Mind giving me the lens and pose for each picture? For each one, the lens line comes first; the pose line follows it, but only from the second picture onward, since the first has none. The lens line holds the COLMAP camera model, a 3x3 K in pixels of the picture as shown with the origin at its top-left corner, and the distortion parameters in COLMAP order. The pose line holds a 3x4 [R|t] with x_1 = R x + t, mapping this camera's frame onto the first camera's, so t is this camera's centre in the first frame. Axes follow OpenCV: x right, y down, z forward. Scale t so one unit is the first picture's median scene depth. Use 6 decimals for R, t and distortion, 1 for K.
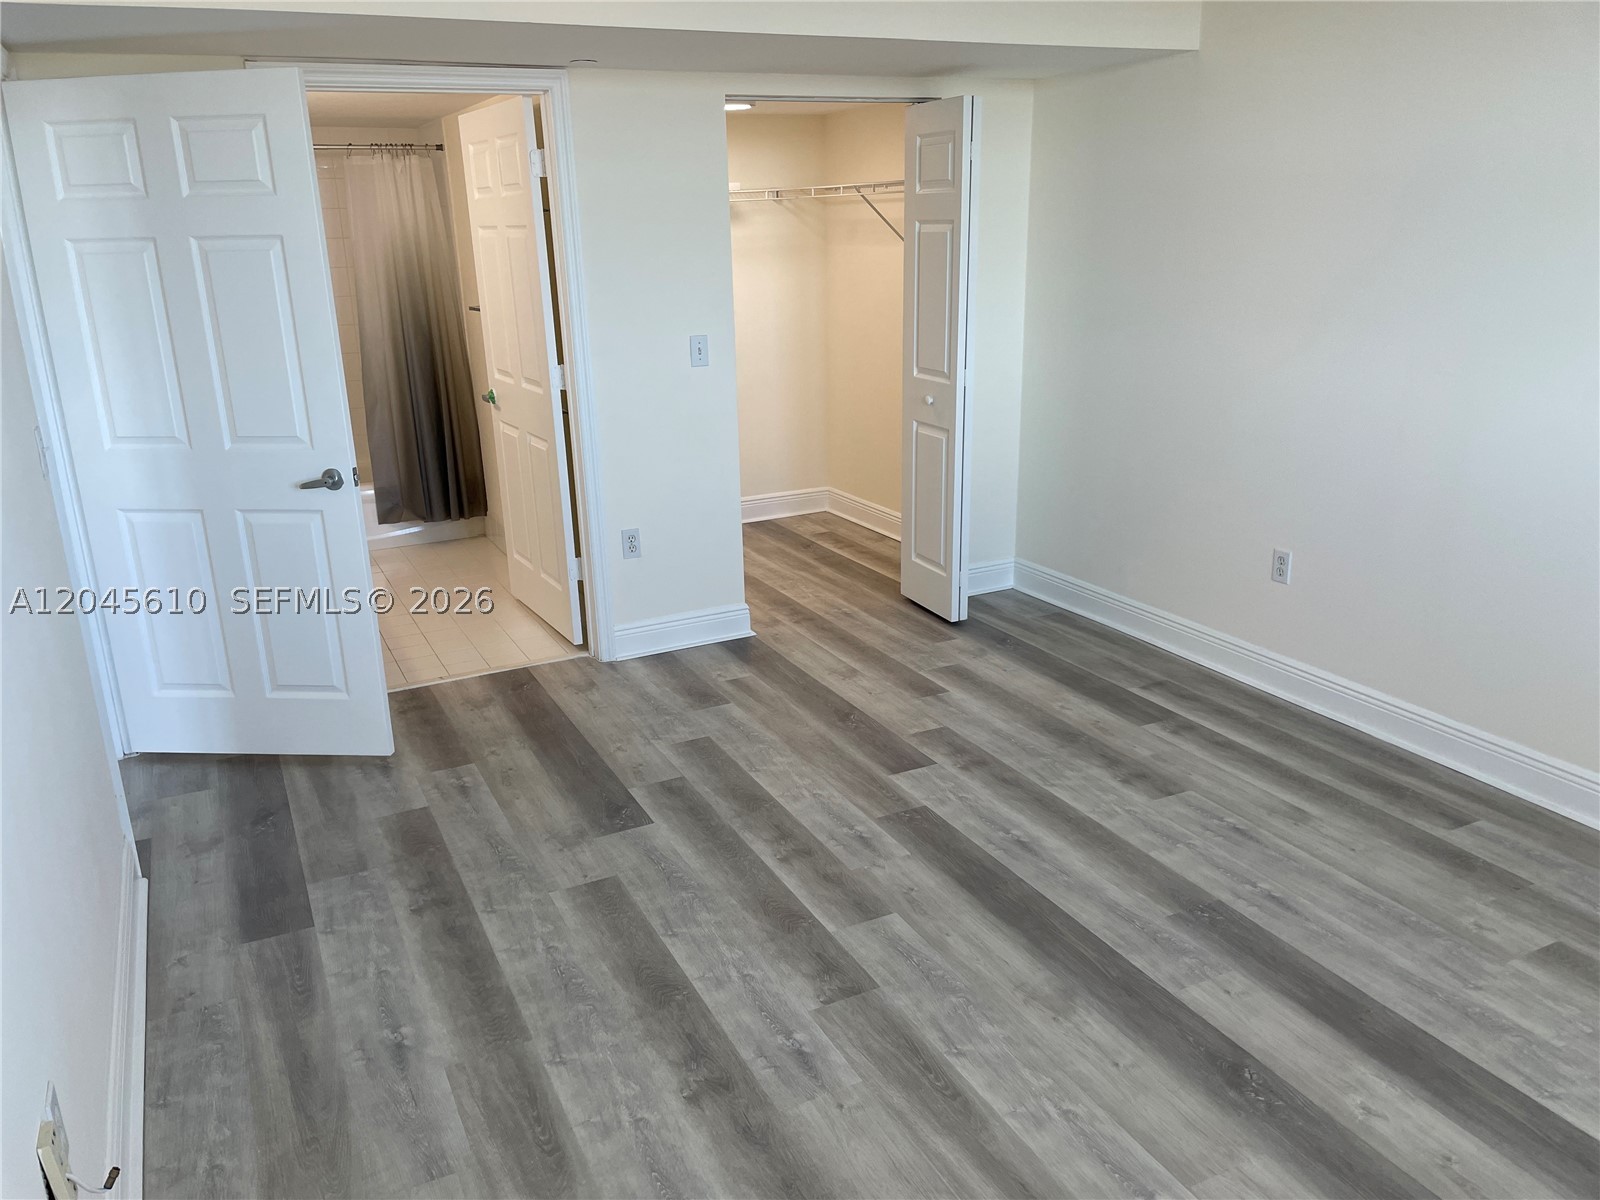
lens RADIAL K [[1213.8, 0, 788.5], [0, 1213.8, 597.4], [0, 0, 1]] dist [0.091950, -0.124202]
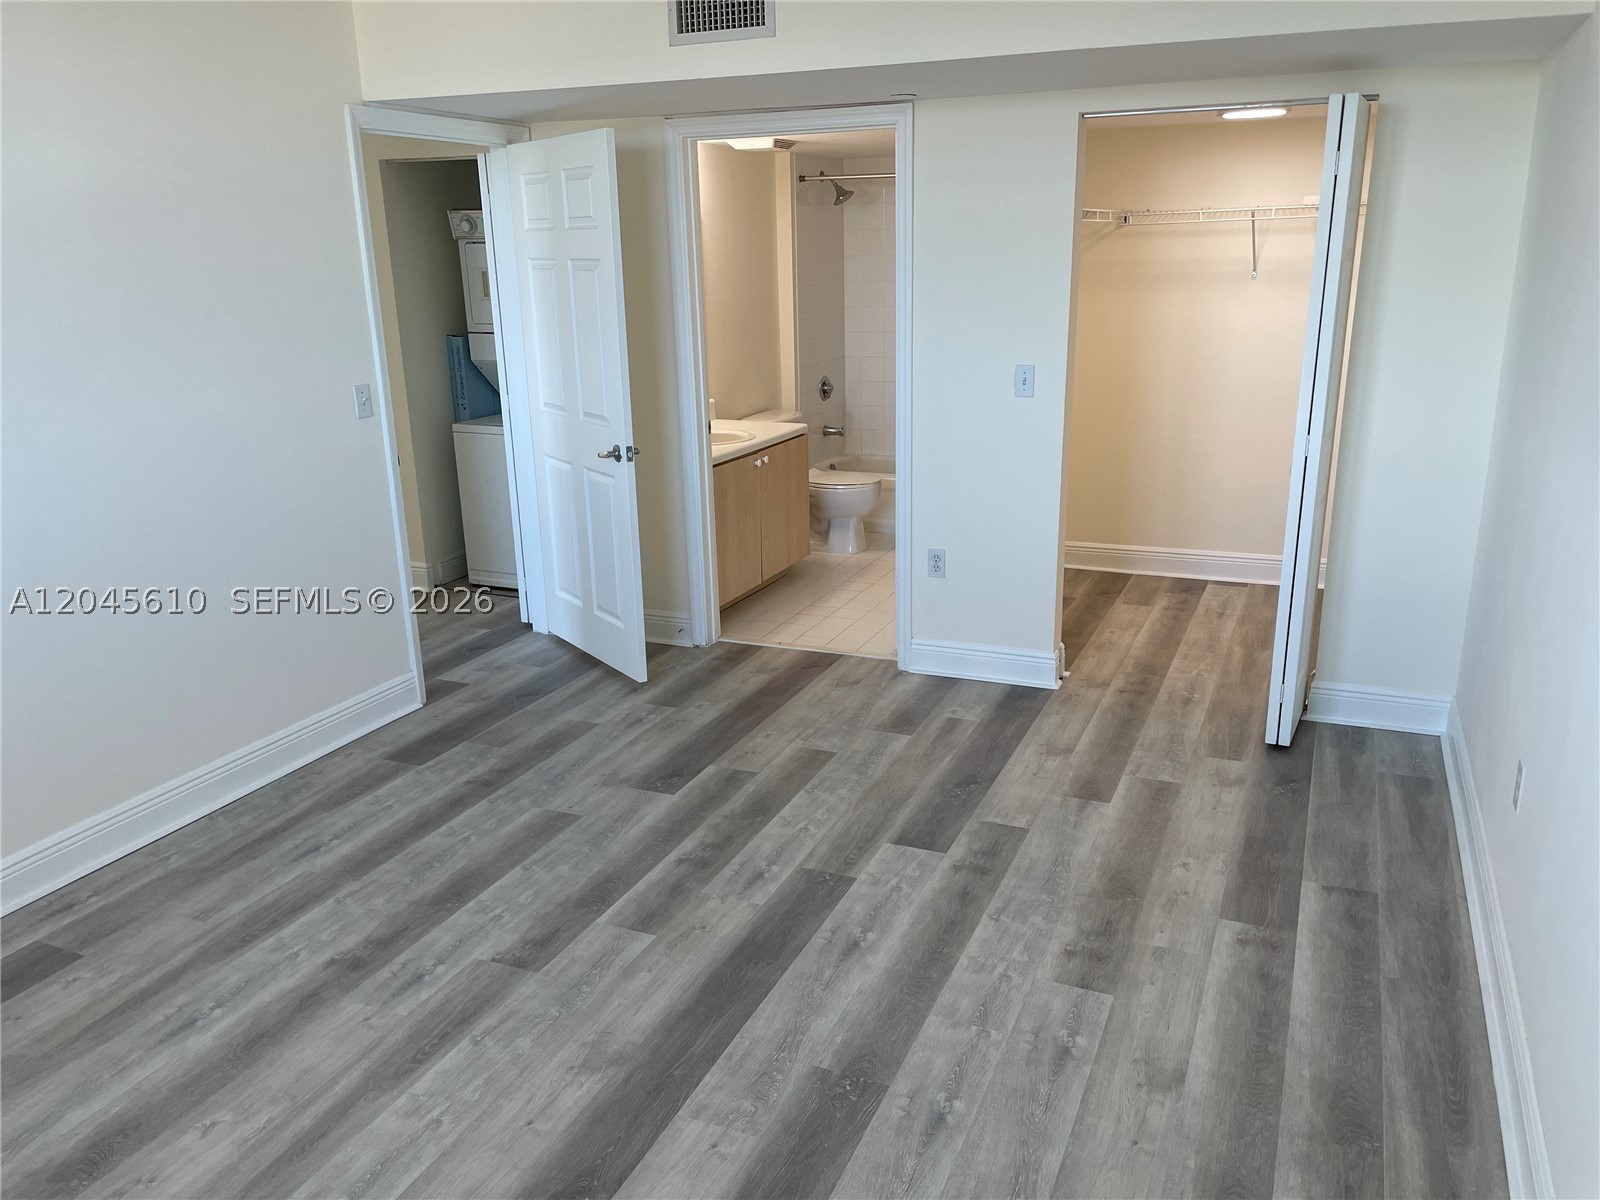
lens RADIAL K [[1213.8, 0, 814.7], [0, 1213.8, 602.8], [0, 0, 1]] dist [0.091950, -0.124202]
pose [[0.656692, 0.225805, -0.719561, 0.747405], [-0.221829, 0.969750, 0.101869, -0.128459], [0.720796, 0.092723, 0.686917, 0.322236]]
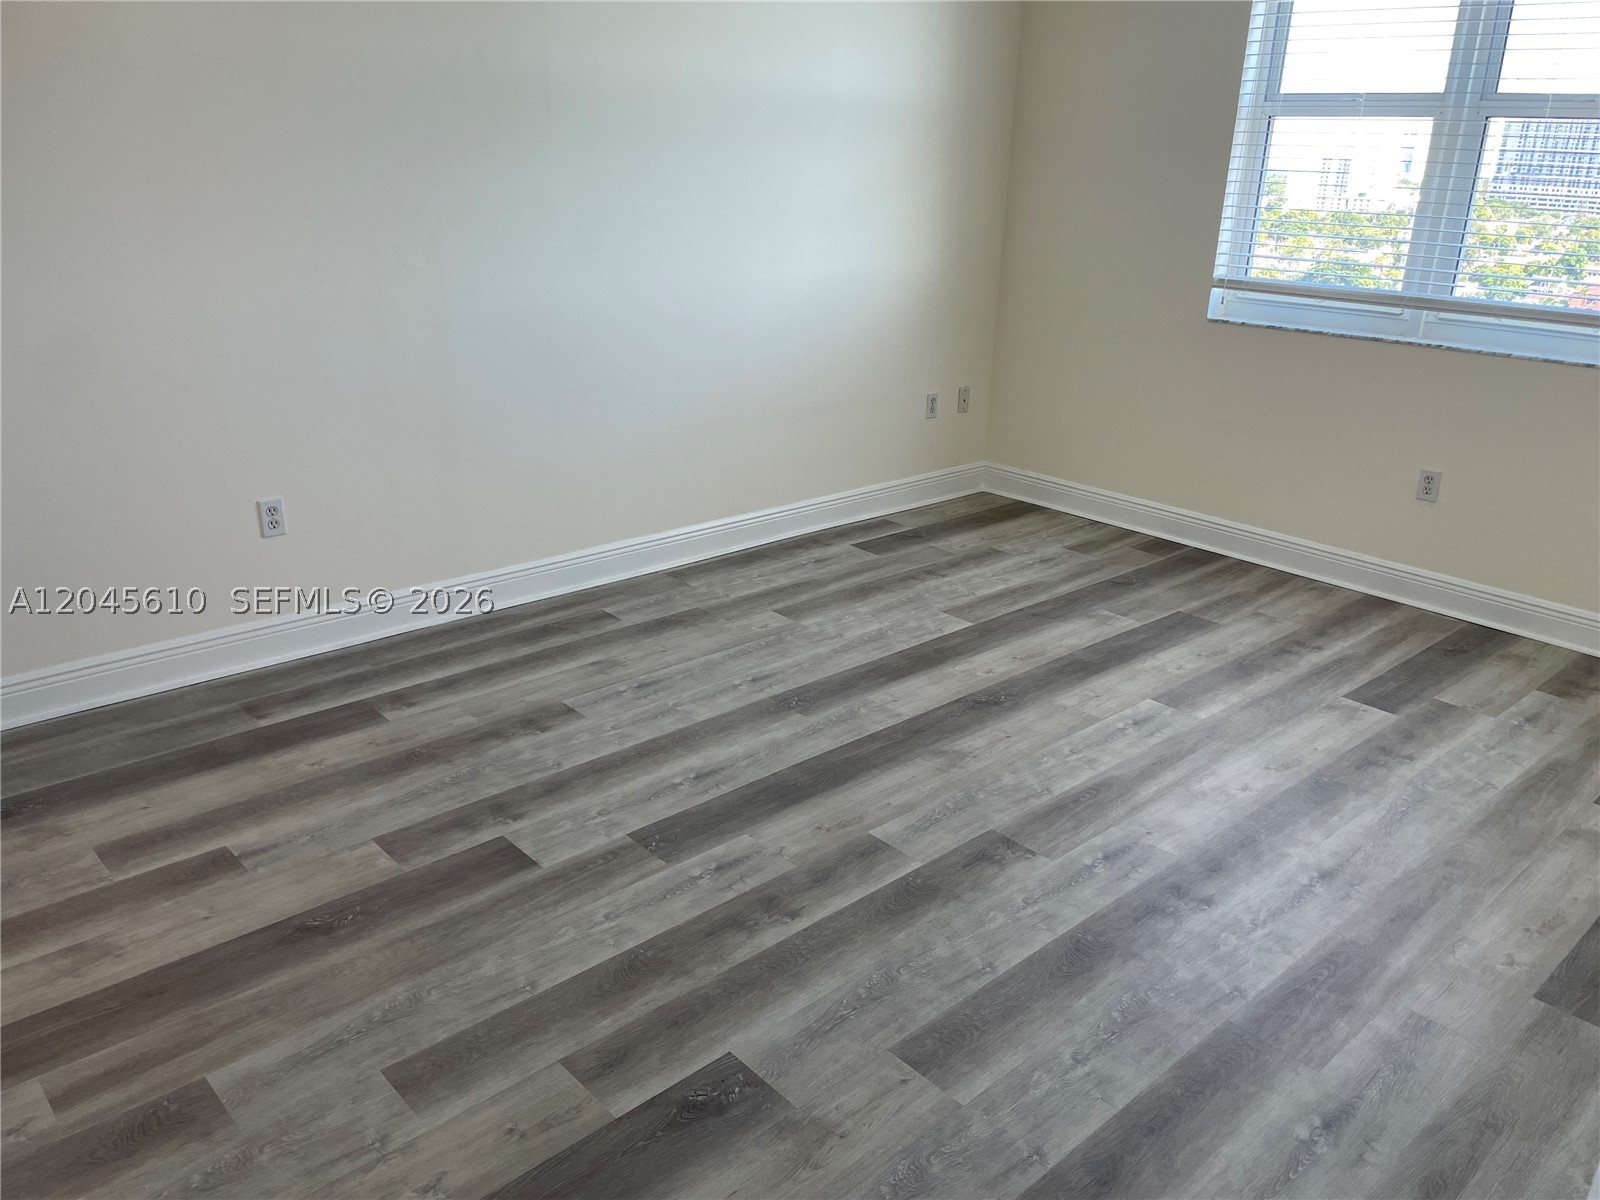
lens RADIAL K [[1213.8, 0, 813.5], [0, 1213.8, 601.6], [0, 0, 1]] dist [0.091950, -0.124202]
pose [[-0.295131, -0.317687, 0.901095, -0.638127], [0.260925, 0.880457, 0.395870, -0.269015], [-0.919139, 0.351952, -0.176958, 1.011208]]
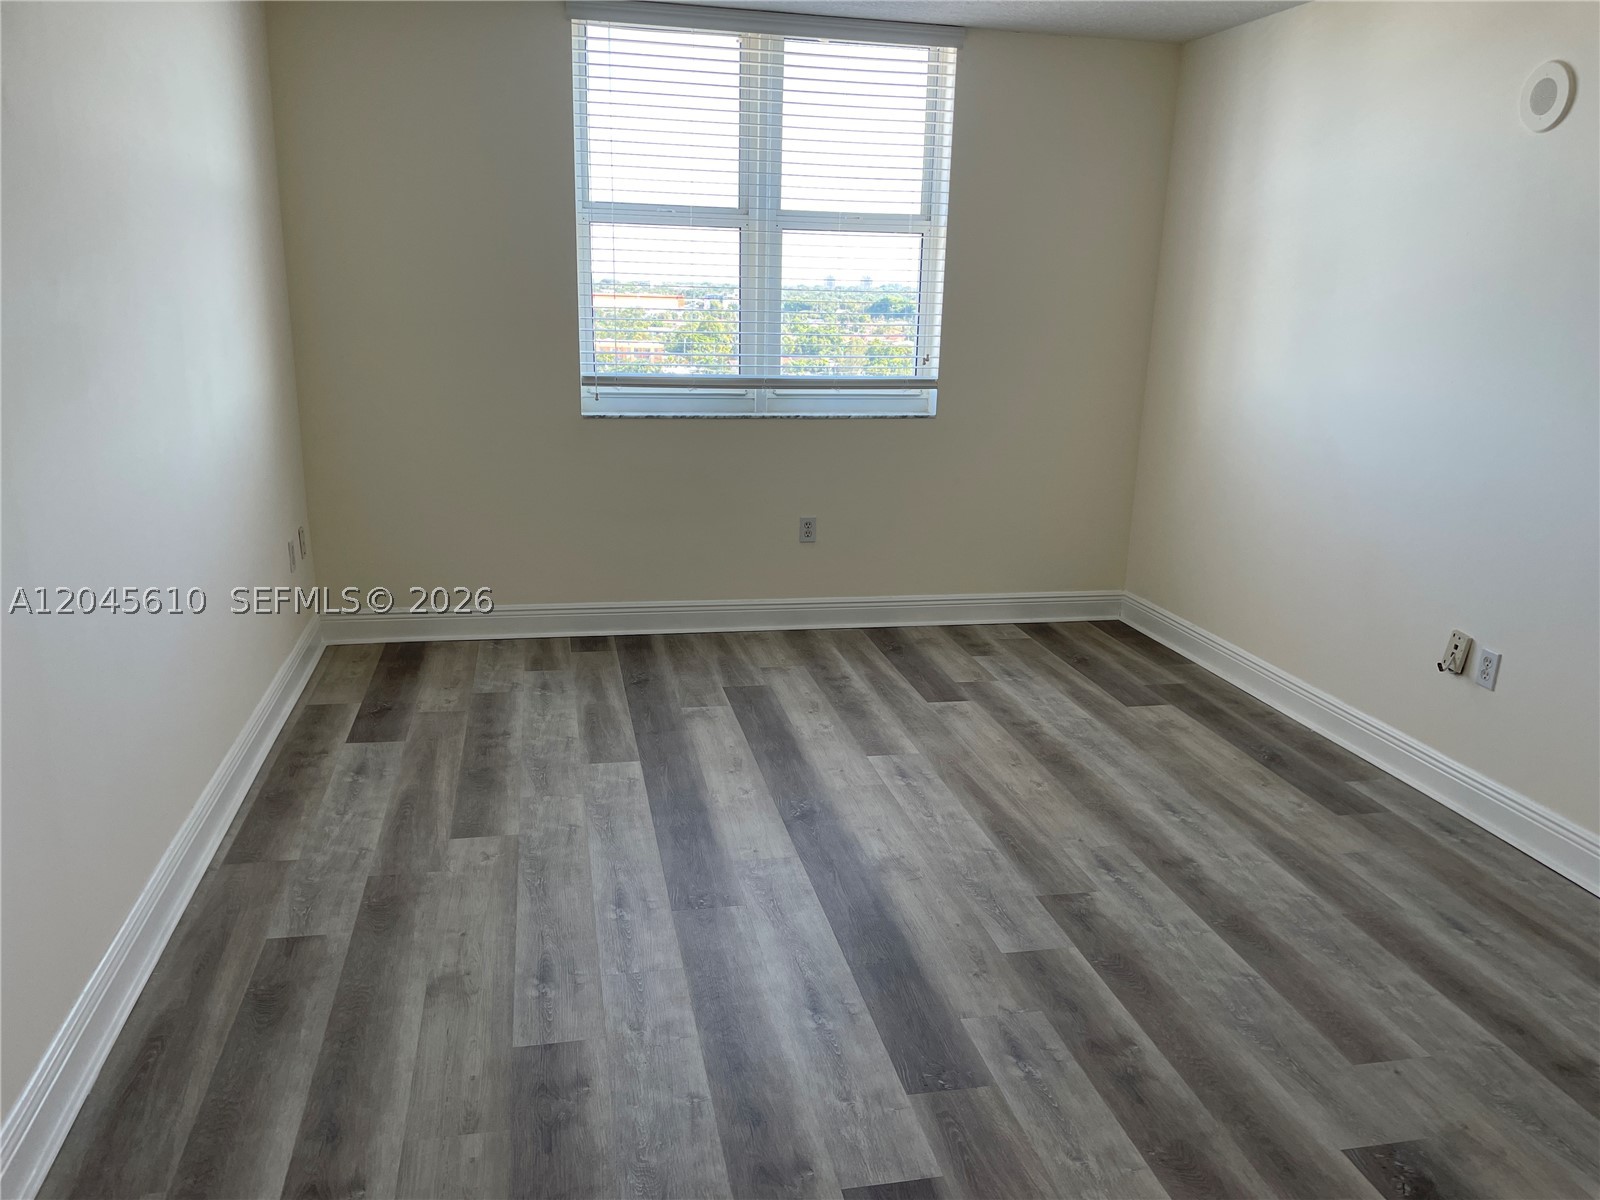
lens RADIAL K [[1213.8, 0, 803.2], [0, 1213.8, 602.0], [0, 0, 1]] dist [0.091950, -0.124202]
pose [[-0.971607, -0.062536, 0.228185, 0.033739], [0.066359, 0.853702, 0.516516, -0.417000], [-0.227103, 0.516993, -0.825314, 1.476339]]
